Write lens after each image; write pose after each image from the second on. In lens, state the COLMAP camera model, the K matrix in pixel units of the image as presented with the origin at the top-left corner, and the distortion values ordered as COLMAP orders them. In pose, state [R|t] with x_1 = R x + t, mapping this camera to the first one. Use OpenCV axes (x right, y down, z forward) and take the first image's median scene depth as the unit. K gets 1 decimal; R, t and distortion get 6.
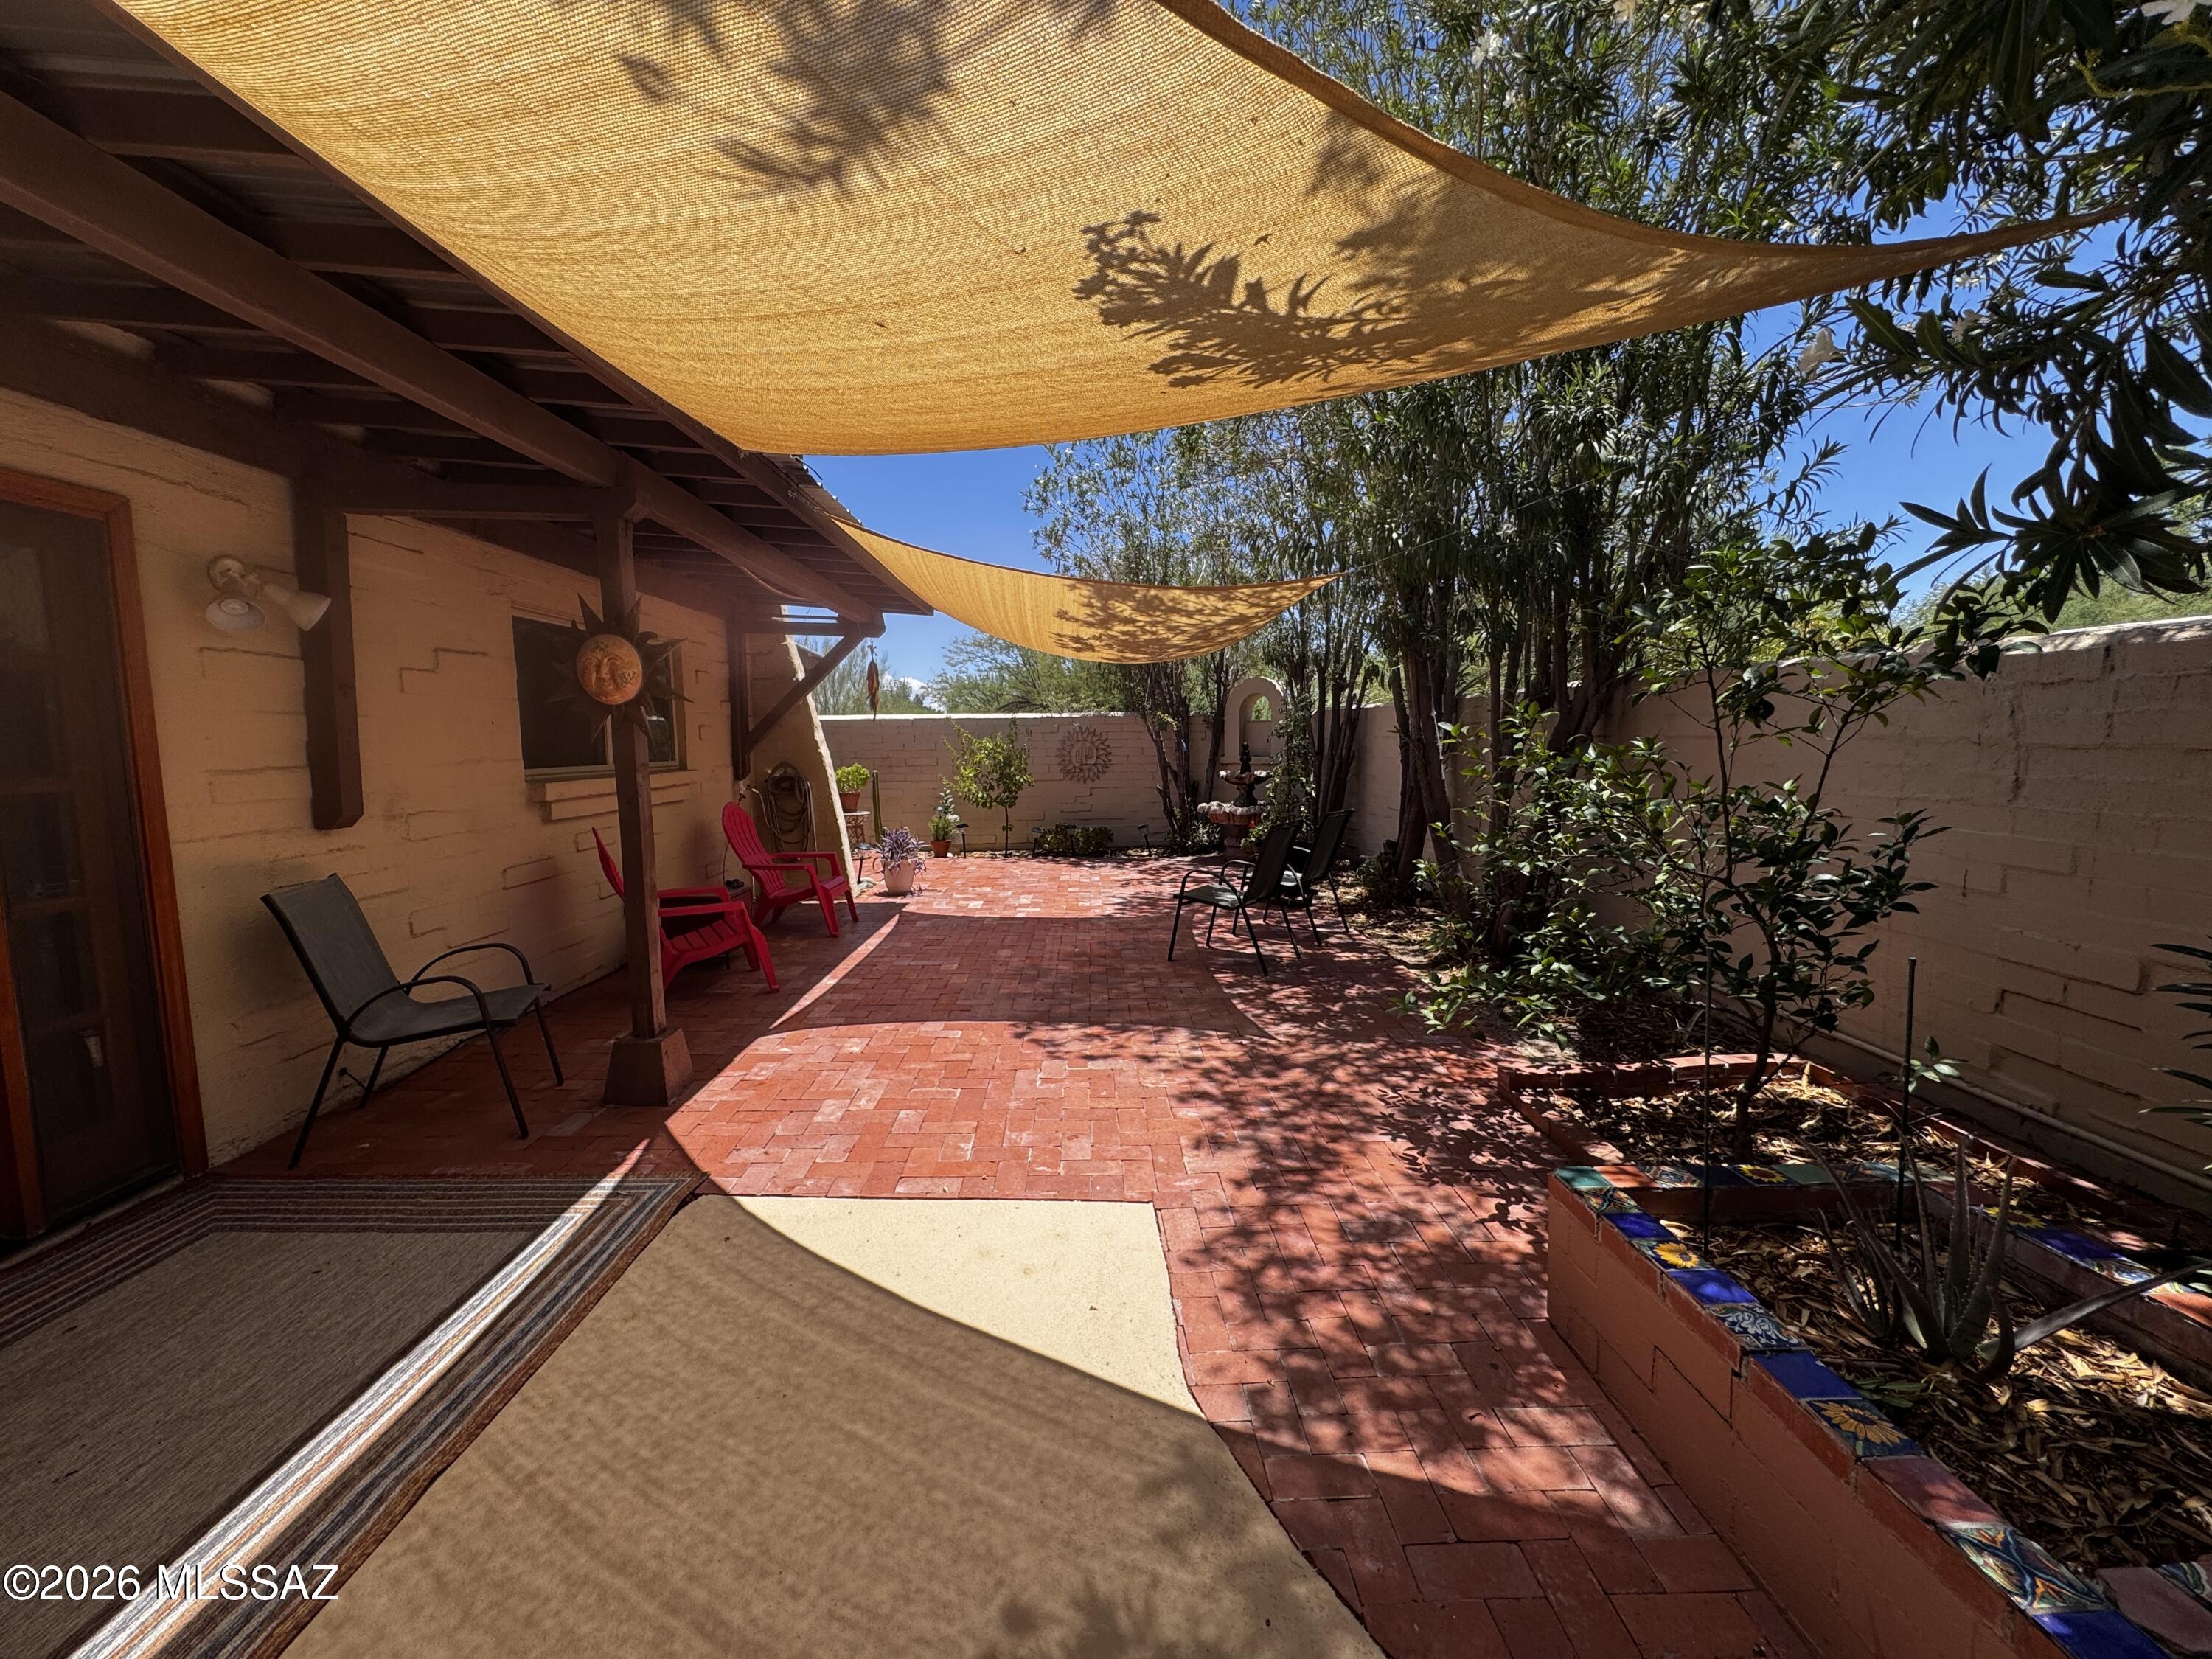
lens RADIAL K [[891.6, 0, 1106.0], [0, 891.6, 829.5], [0, 0, 1]] dist [0.000578, 0.000037]
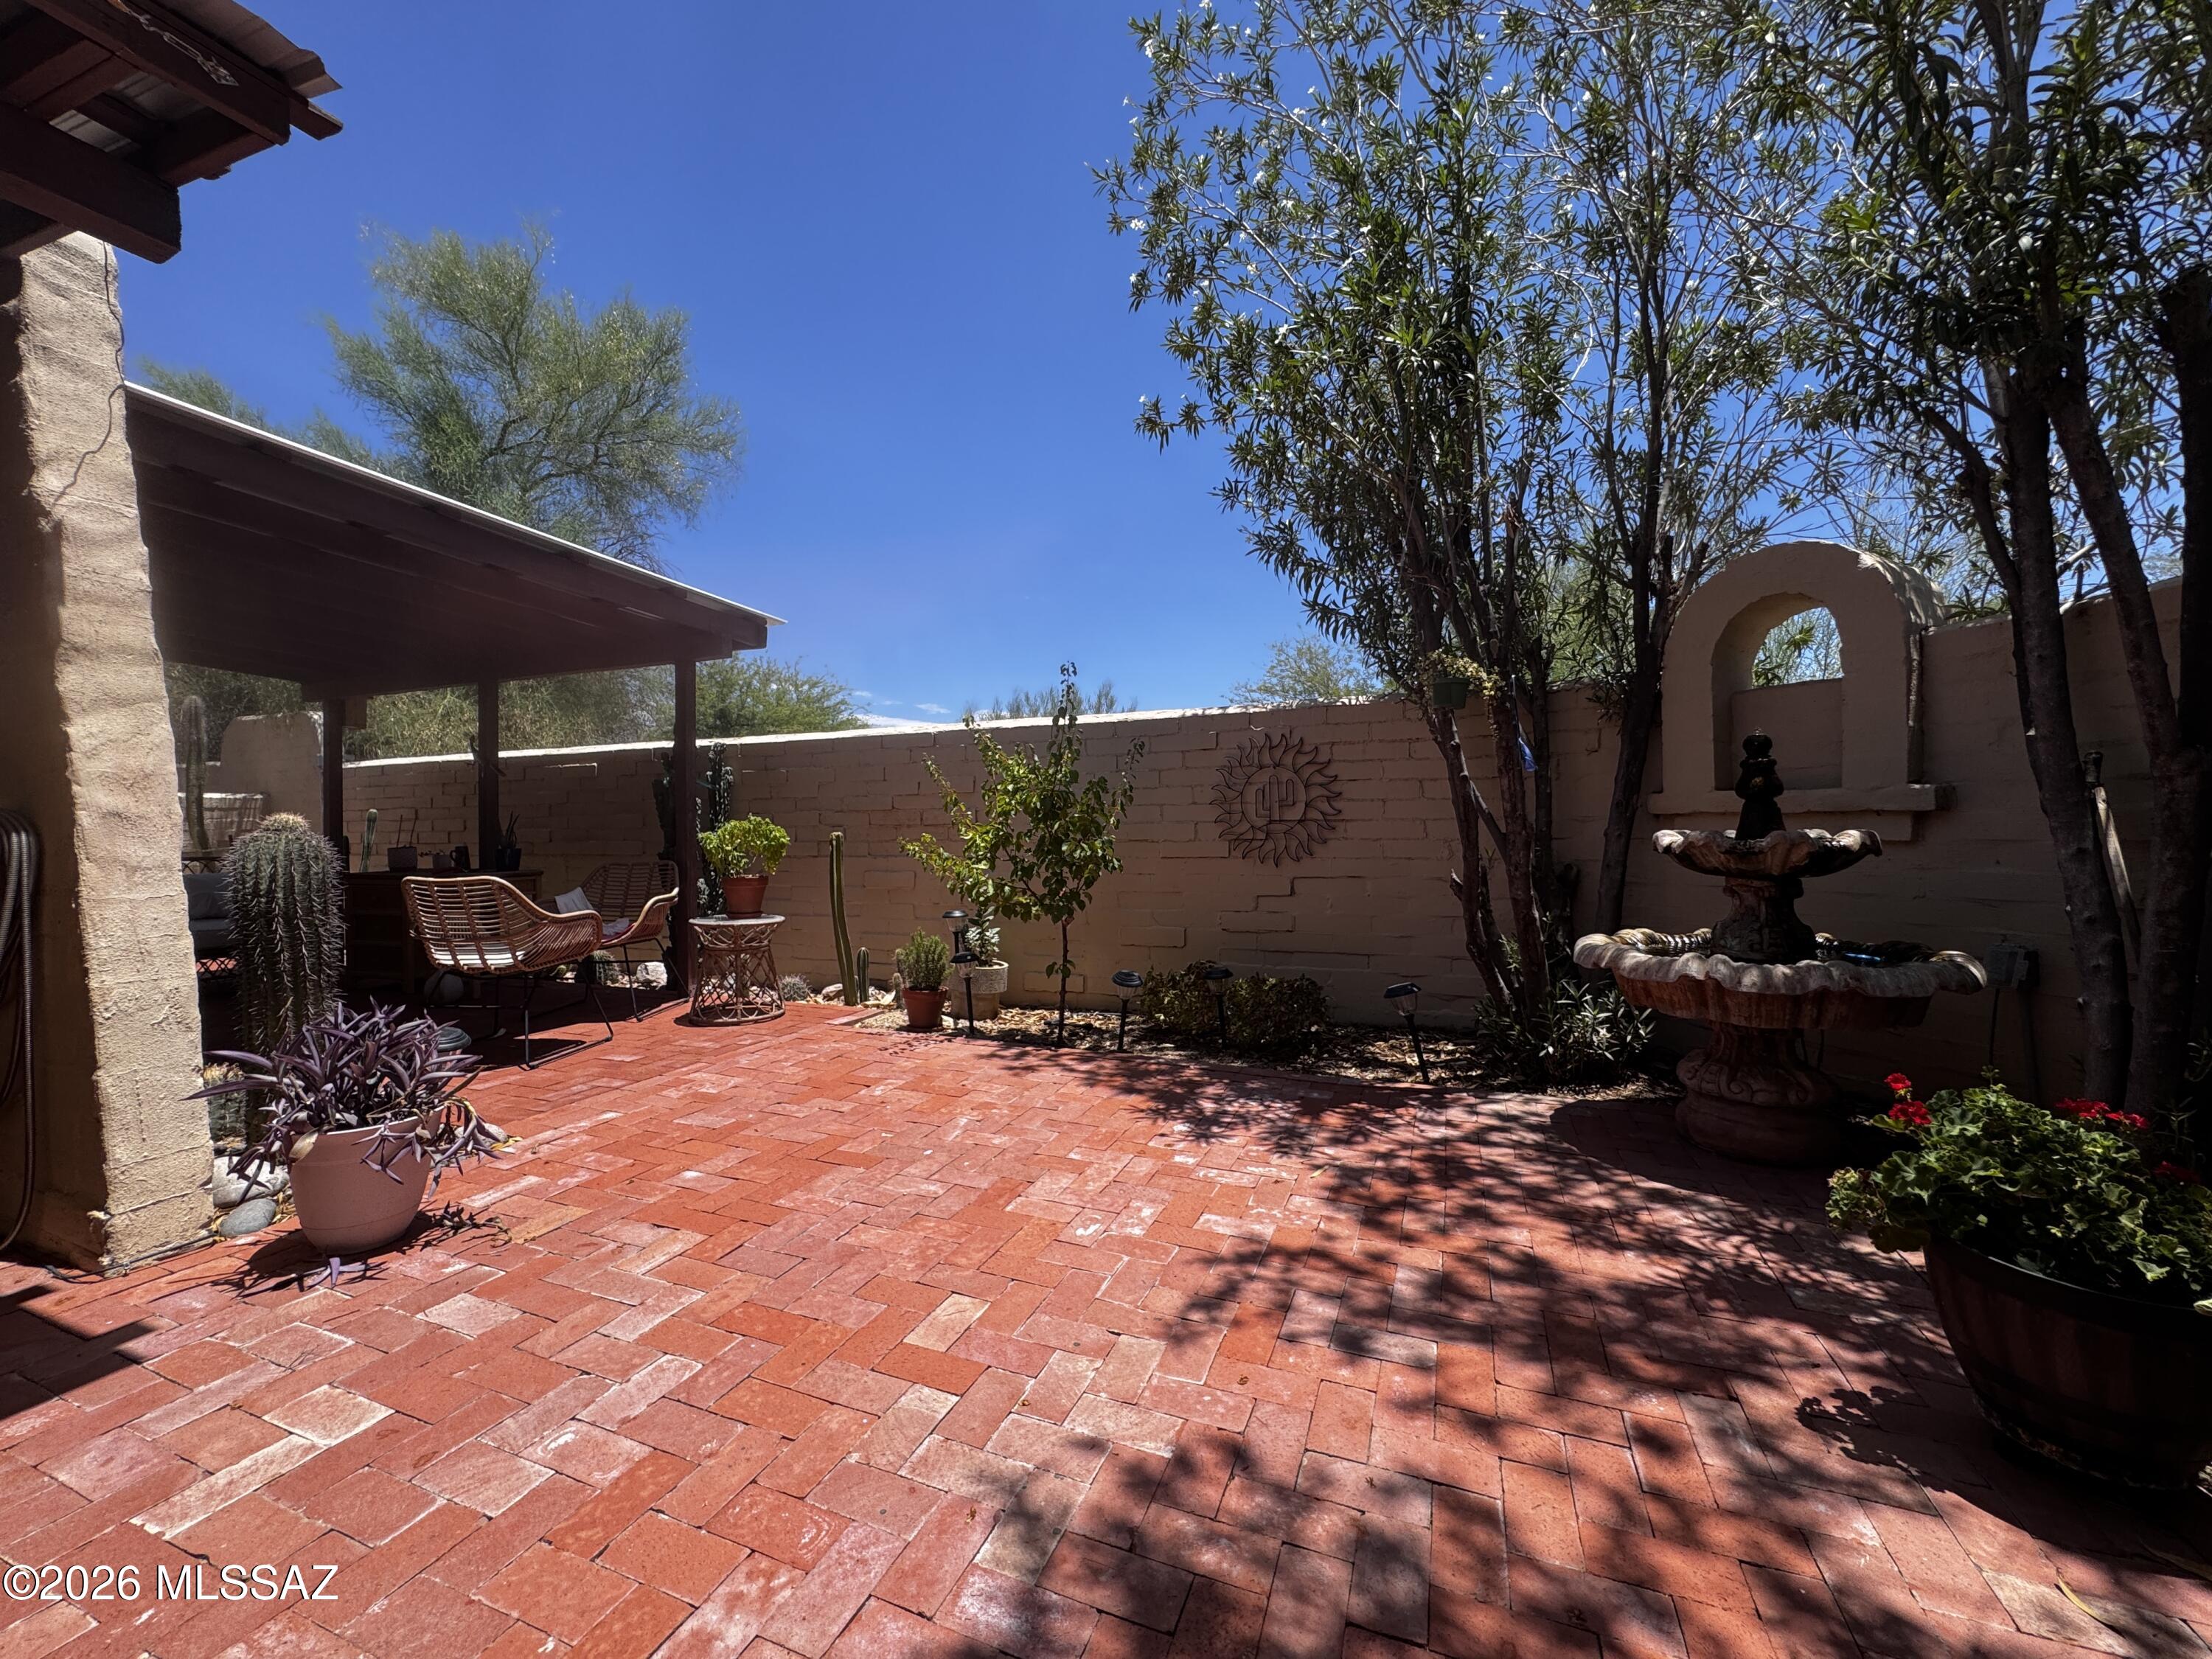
lens RADIAL K [[891.6, 0, 1106.0], [0, 891.6, 829.5], [0, 0, 1]] dist [0.000578, 0.000037]
pose [[0.924761, 0.001256, -0.380546, 0.069784], [-0.035367, 0.995950, -0.082658, -0.034016], [0.378901, 0.089897, 0.921061, 0.646163]]
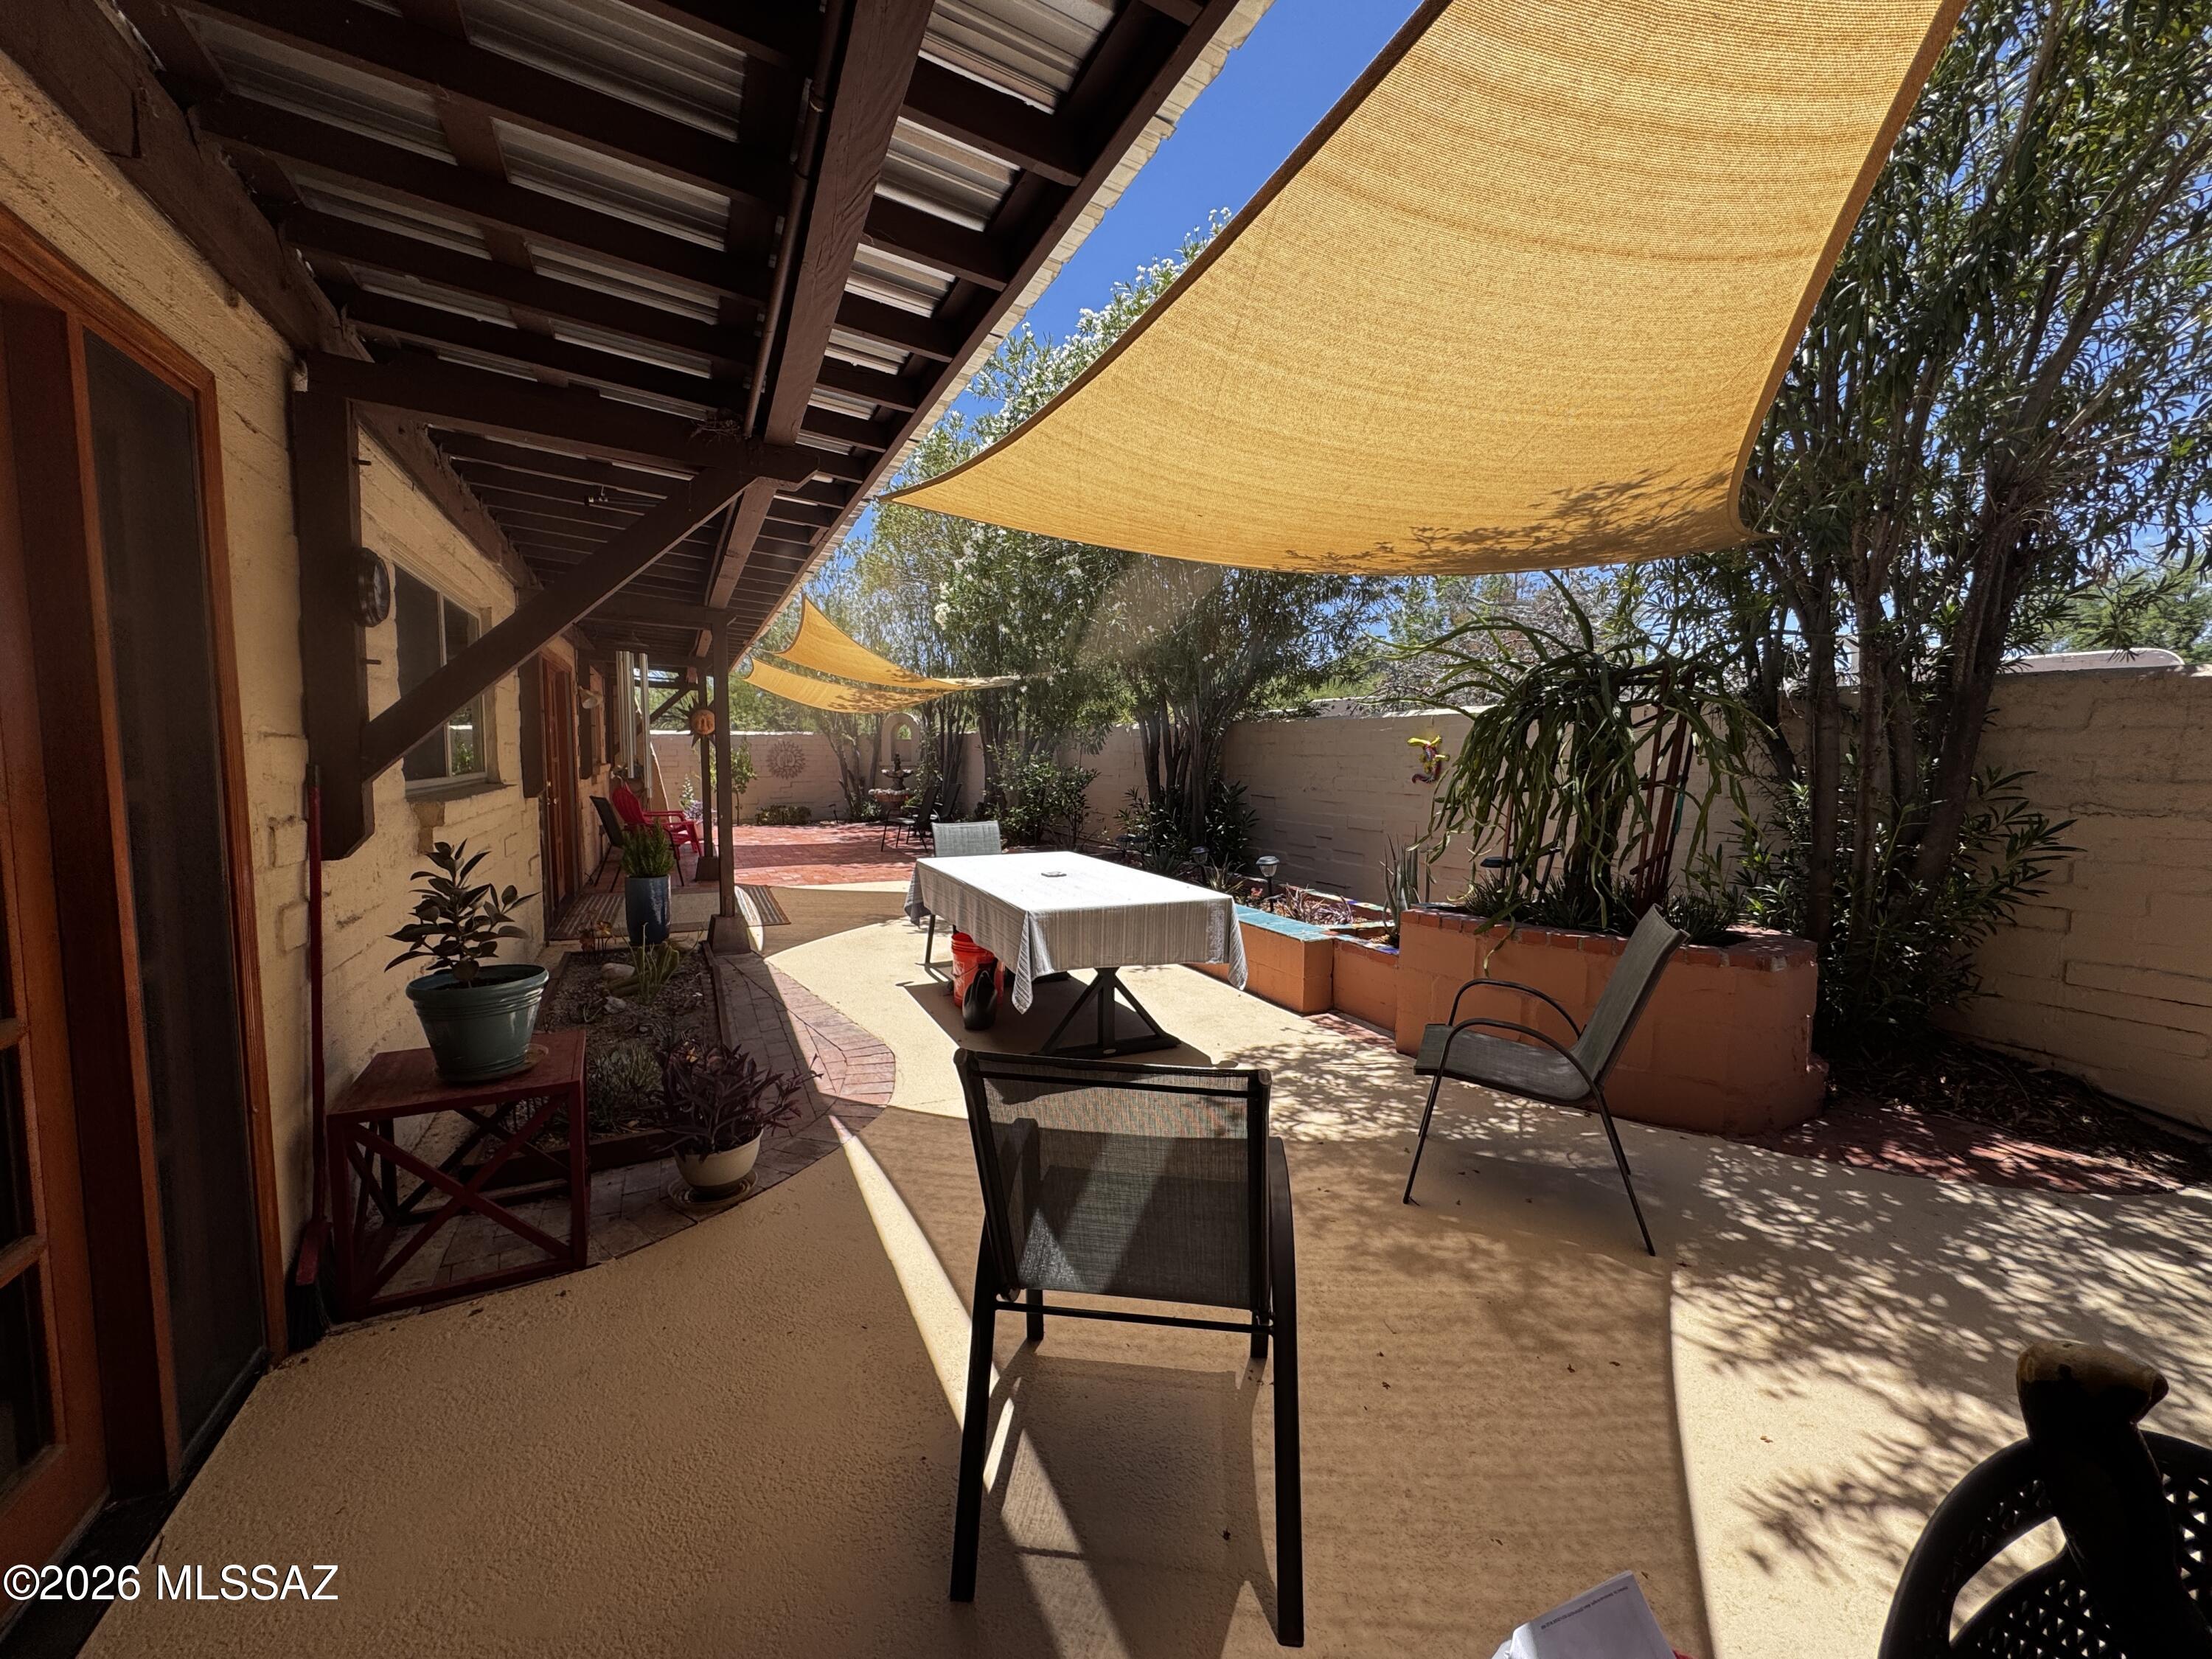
lens RADIAL K [[891.6, 0, 1106.0], [0, 891.6, 829.5], [0, 0, 1]] dist [0.000578, 0.000037]
pose [[0.909848, -0.022649, 0.414324, -0.178414], [0.029479, 0.999514, -0.010097, 0.072596], [-0.413894, 0.021401, 0.910074, -0.660406]]
